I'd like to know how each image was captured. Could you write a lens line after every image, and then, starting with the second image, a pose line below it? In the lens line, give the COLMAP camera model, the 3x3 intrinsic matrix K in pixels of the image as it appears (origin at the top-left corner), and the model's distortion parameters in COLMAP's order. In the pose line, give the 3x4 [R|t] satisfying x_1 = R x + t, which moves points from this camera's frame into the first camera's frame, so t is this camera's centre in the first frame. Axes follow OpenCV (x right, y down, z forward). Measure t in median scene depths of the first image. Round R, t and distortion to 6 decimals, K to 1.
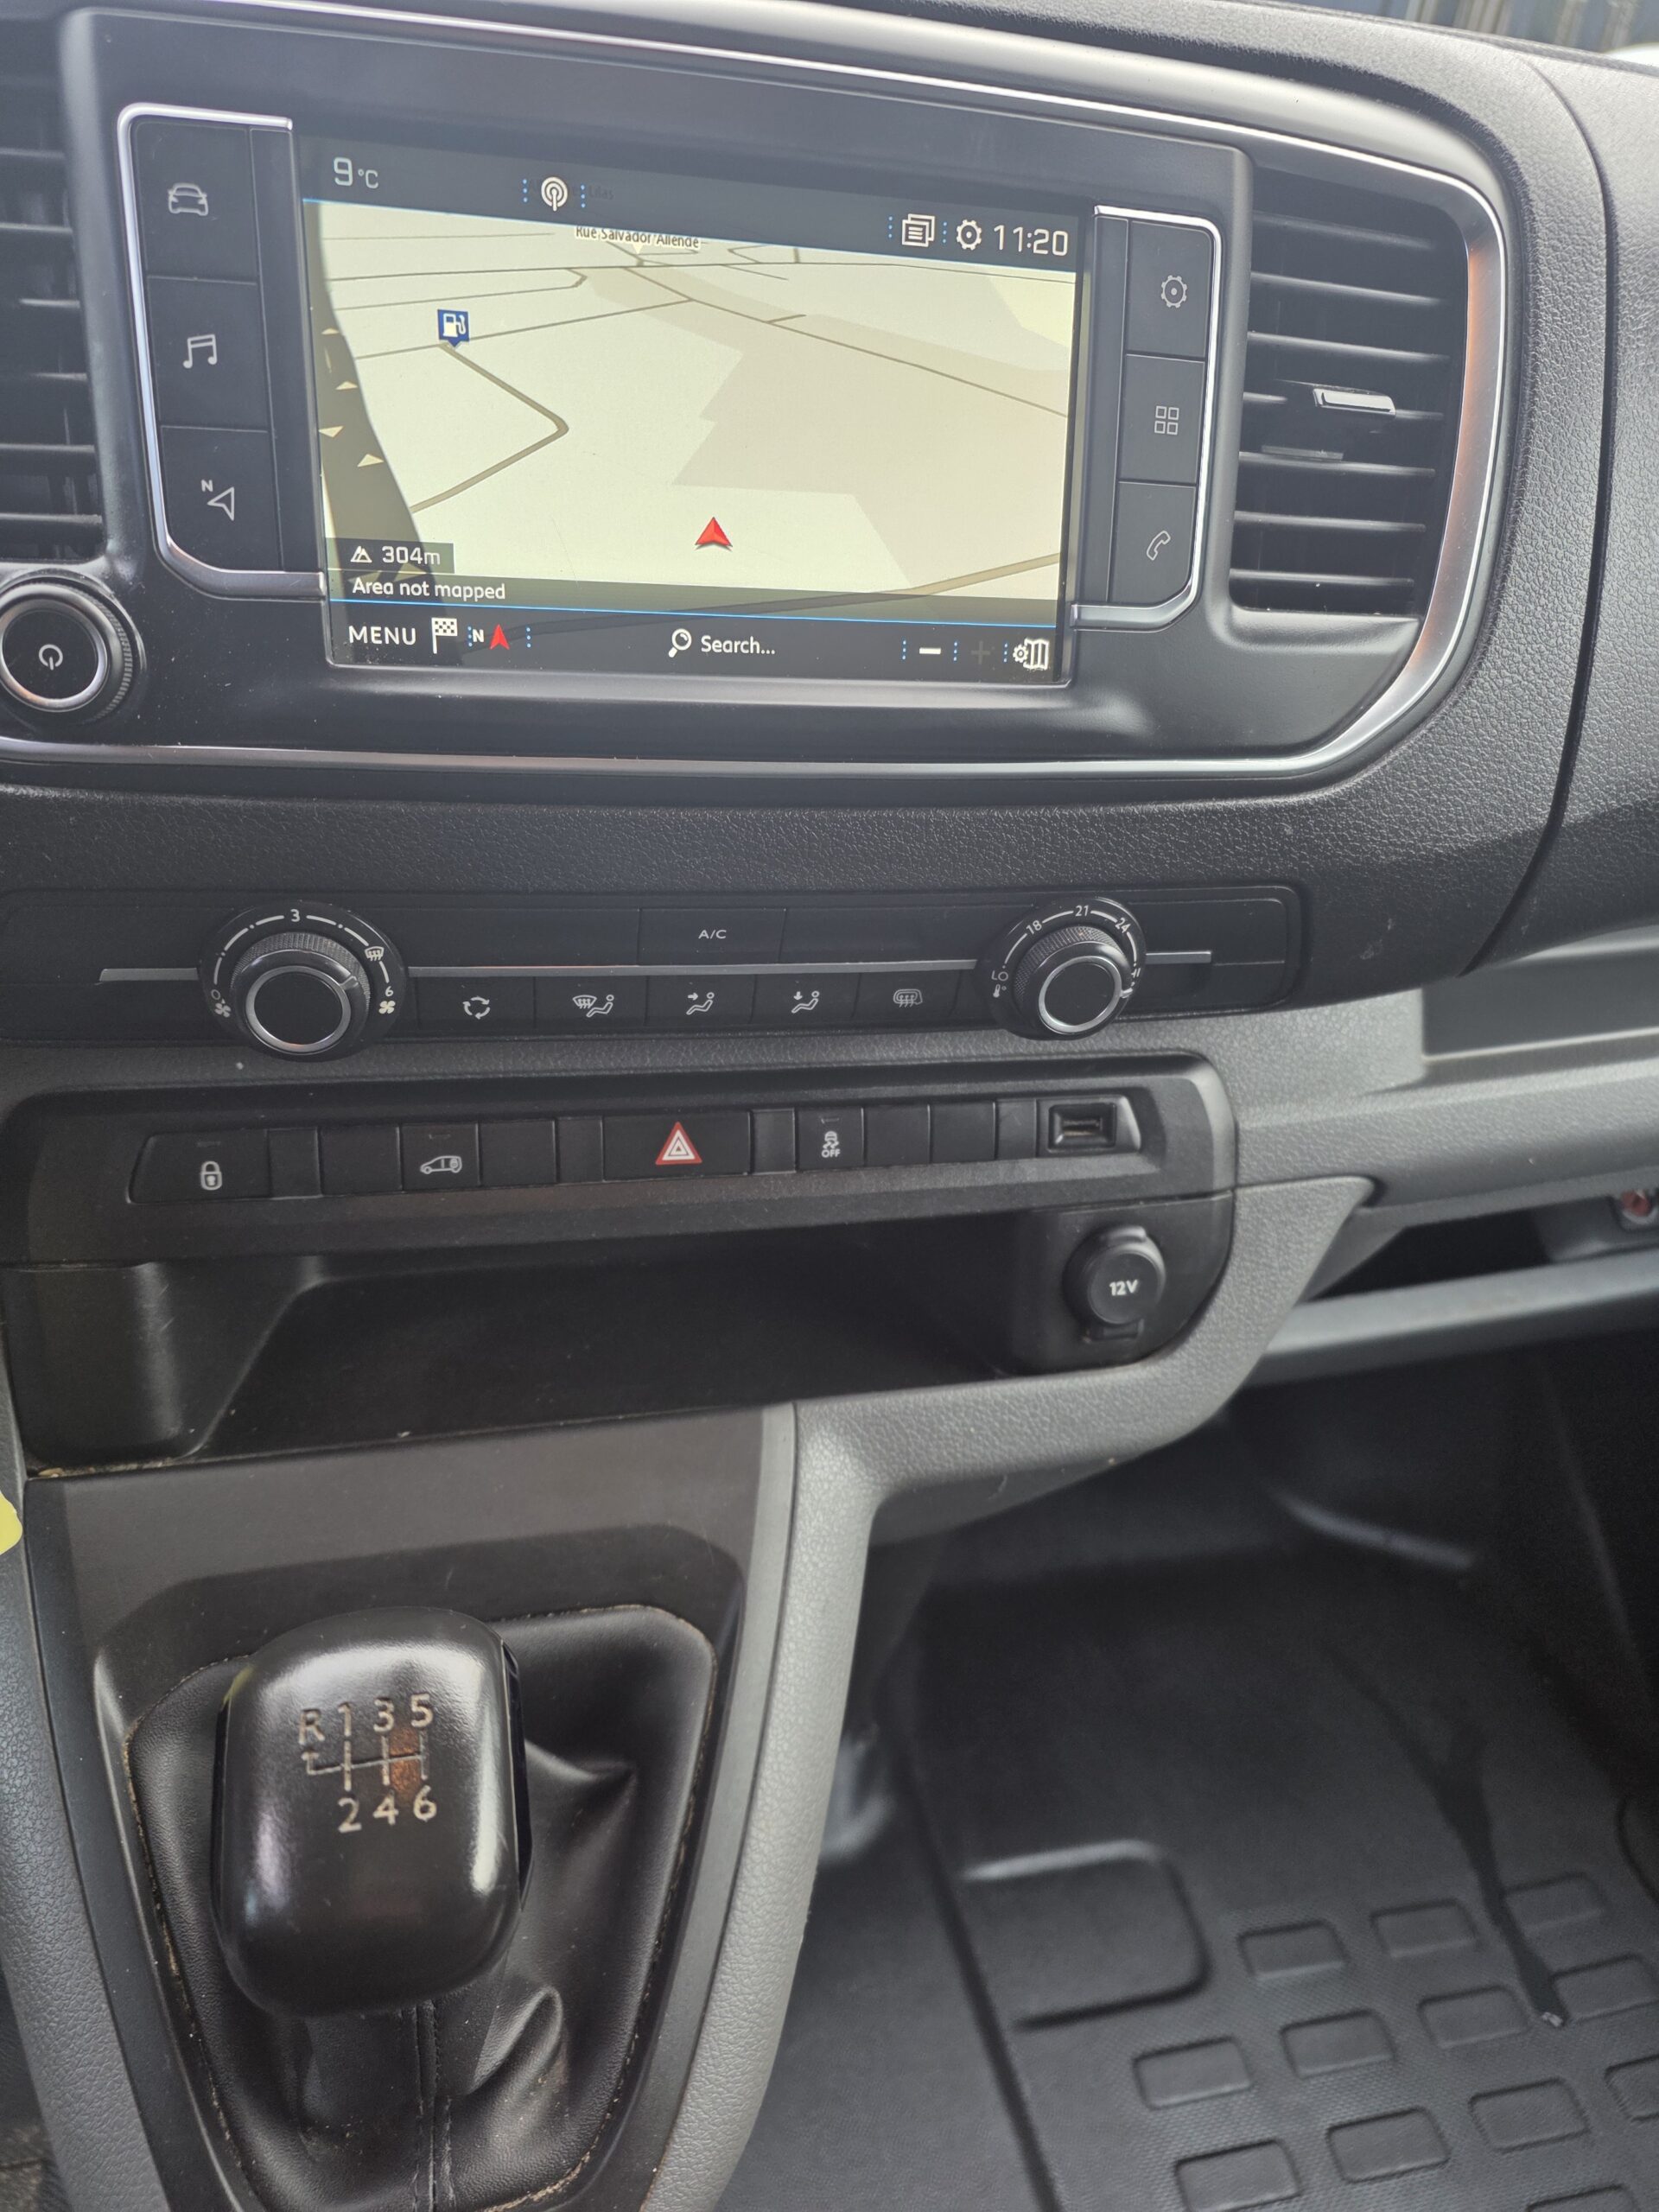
lens RADIAL K [[1488.1, 0, 829.5], [0, 1488.1, 1106.0], [0, 0, 1]] dist [0.019151, -0.001426]
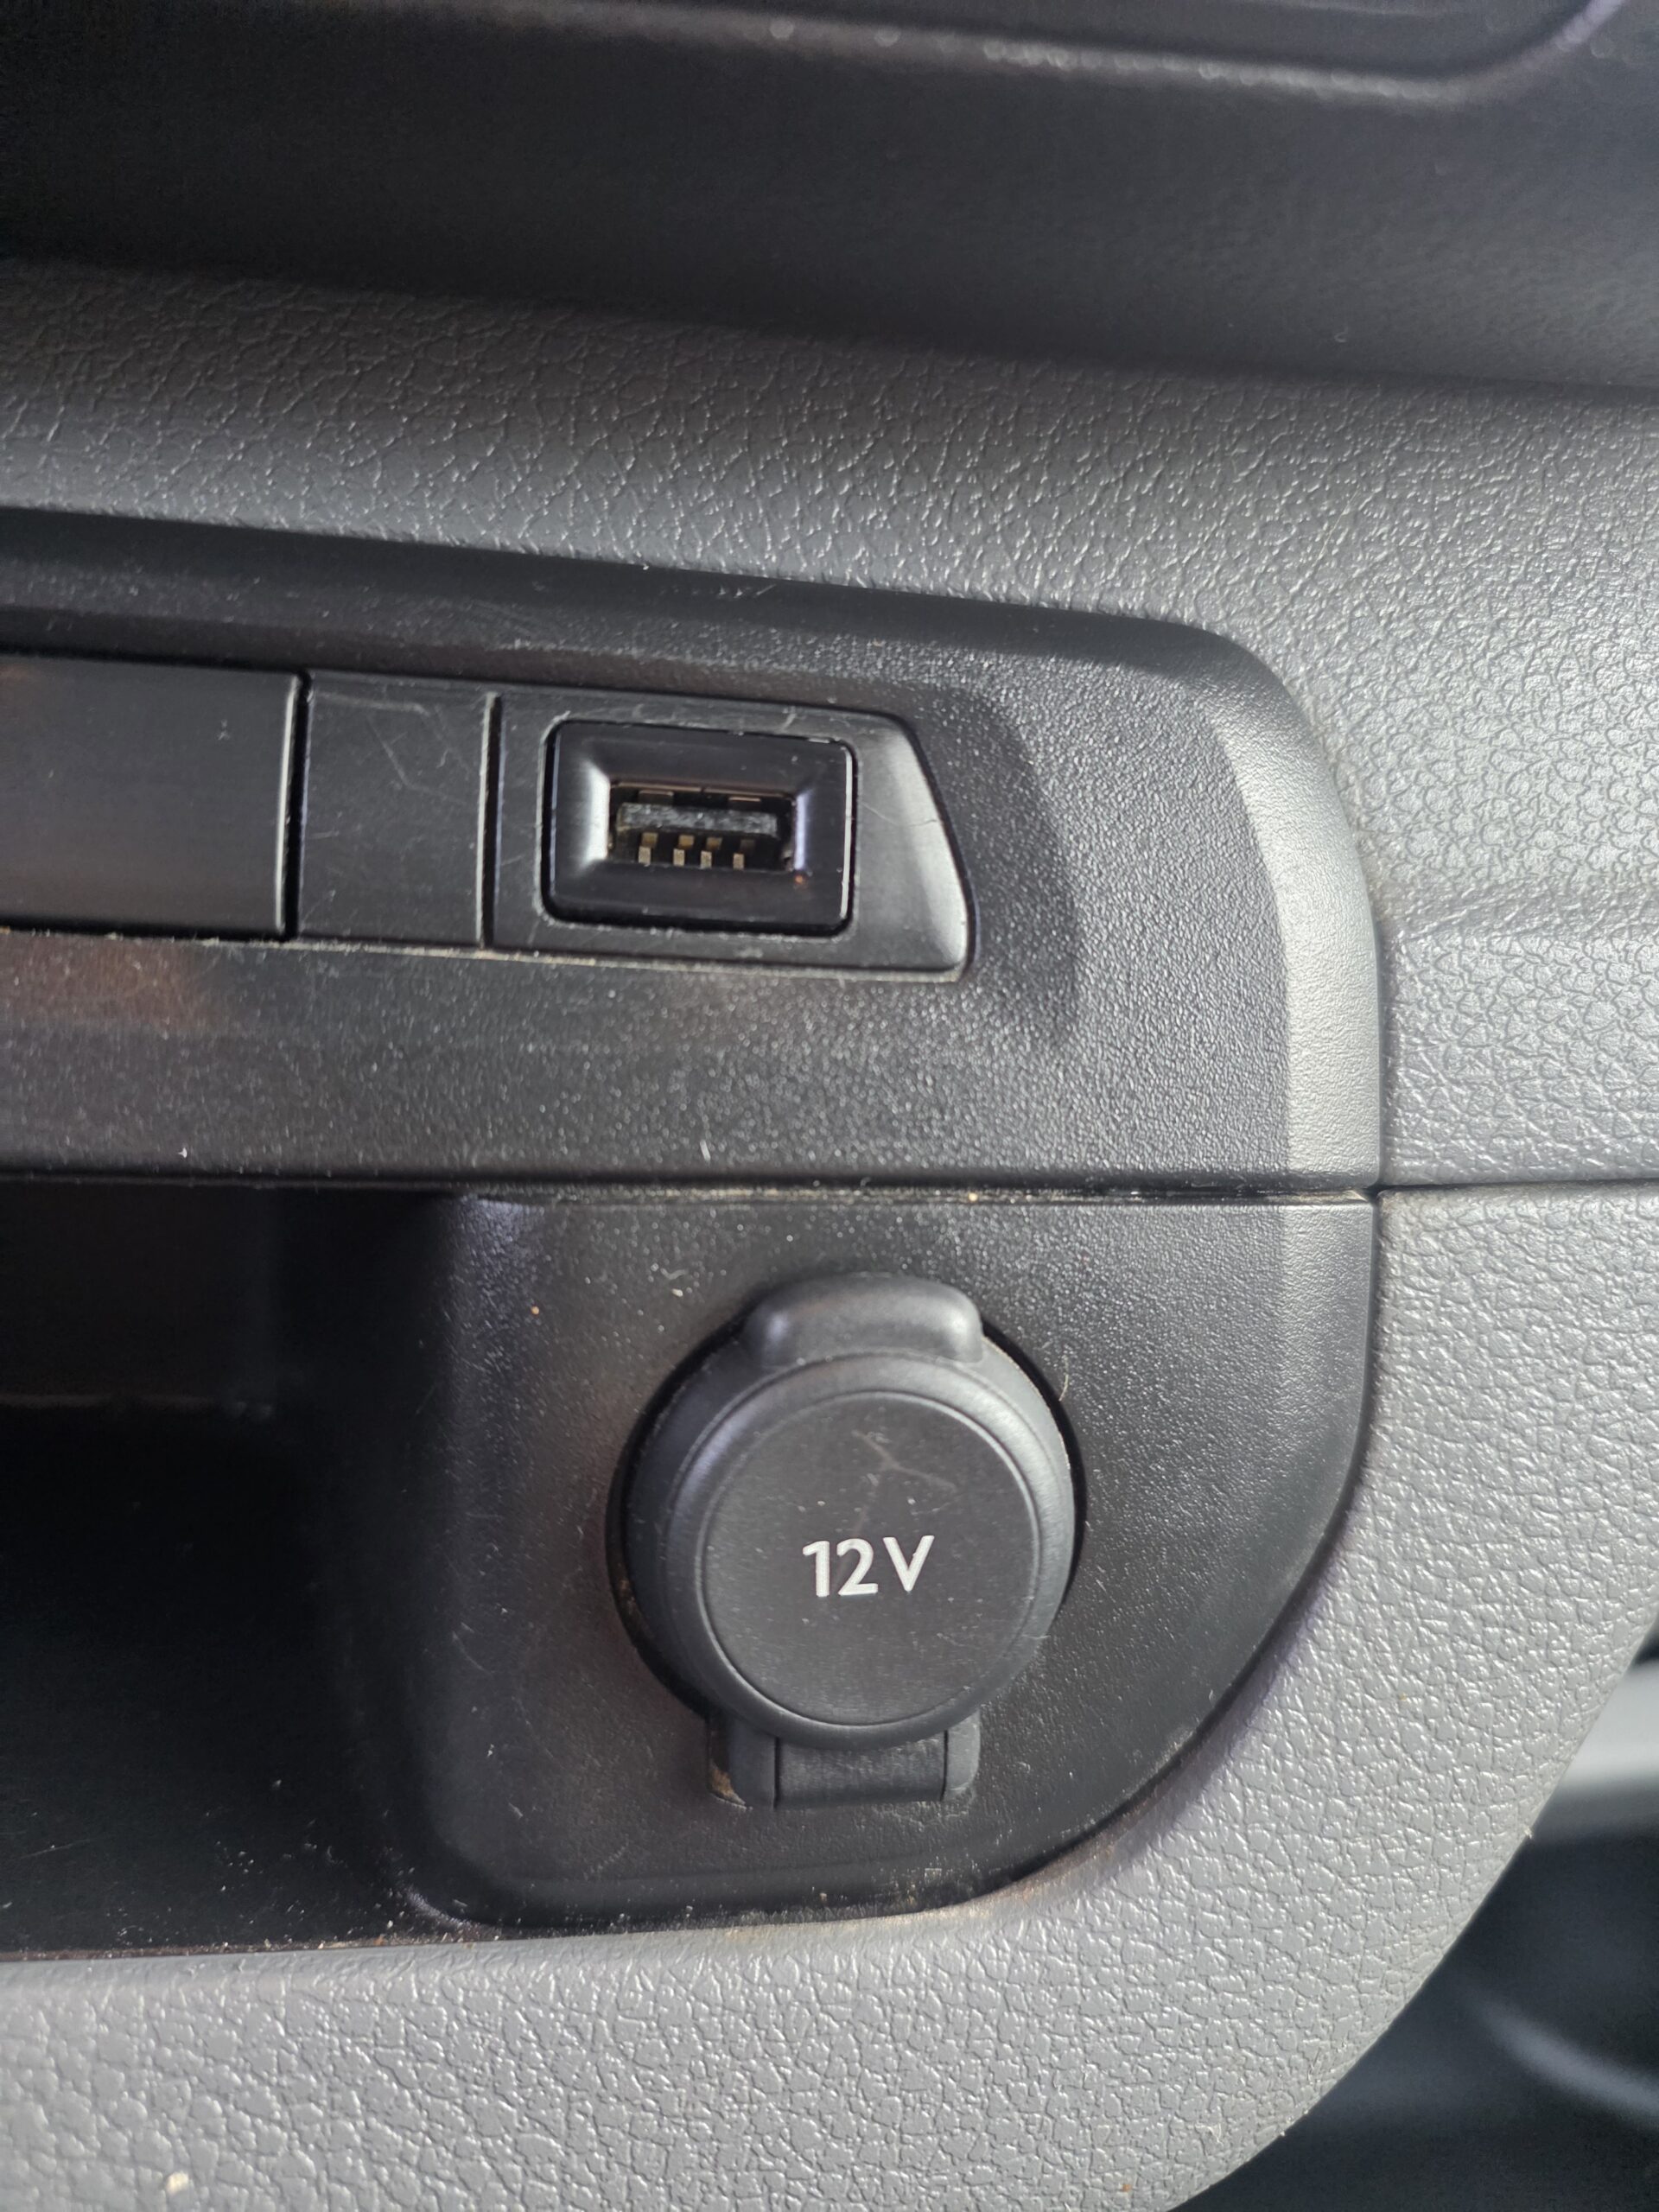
lens RADIAL K [[1554.3, 0, 831.1], [0, 1554.3, 1140.6], [0, 0, 1]] dist [0.004531, -0.031342]
pose [[0.995578, 0.037489, -0.086130, 0.221537], [-0.051648, 0.984339, -0.168552, 0.104561], [0.078463, 0.172255, 0.981922, 0.806375]]
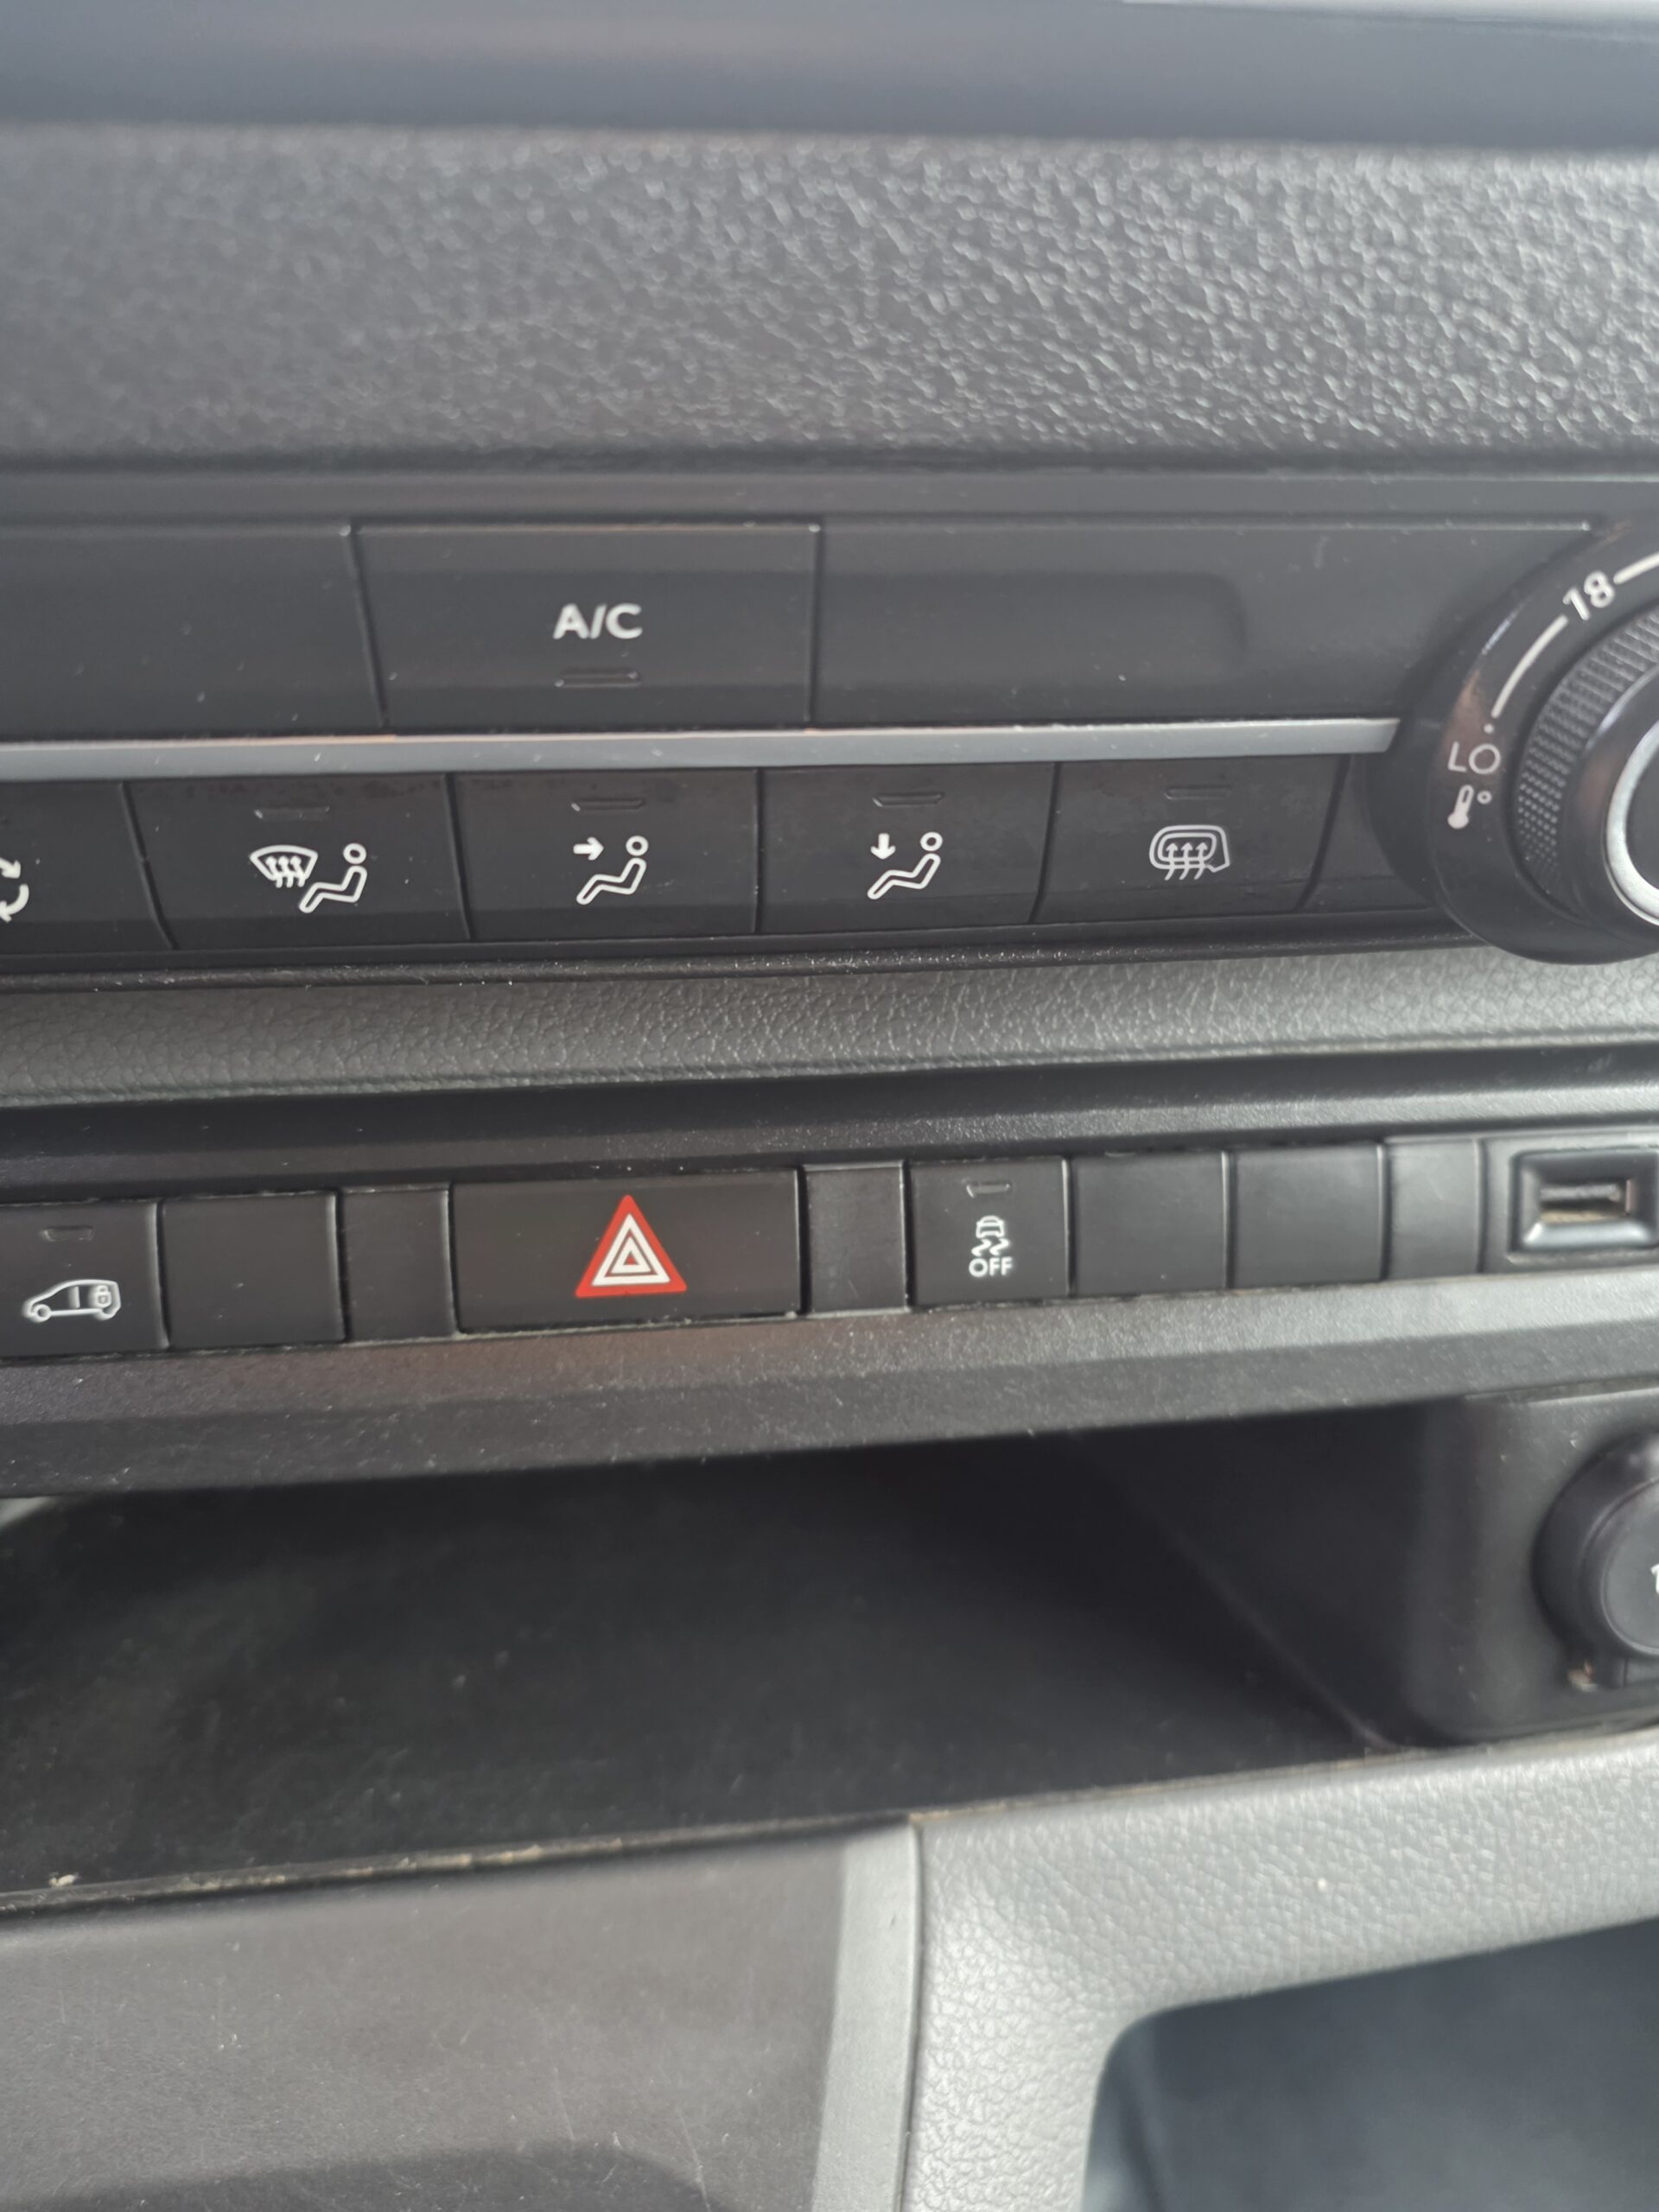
lens RADIAL K [[1554.3, 0, 831.1], [0, 1554.3, 1140.6], [0, 0, 1]] dist [0.004531, -0.031342]
pose [[0.992169, -0.010866, -0.124429, 0.011093], [0.007995, 0.999691, -0.023552, 0.005522], [0.124646, 0.022372, 0.991949, 0.551846]]
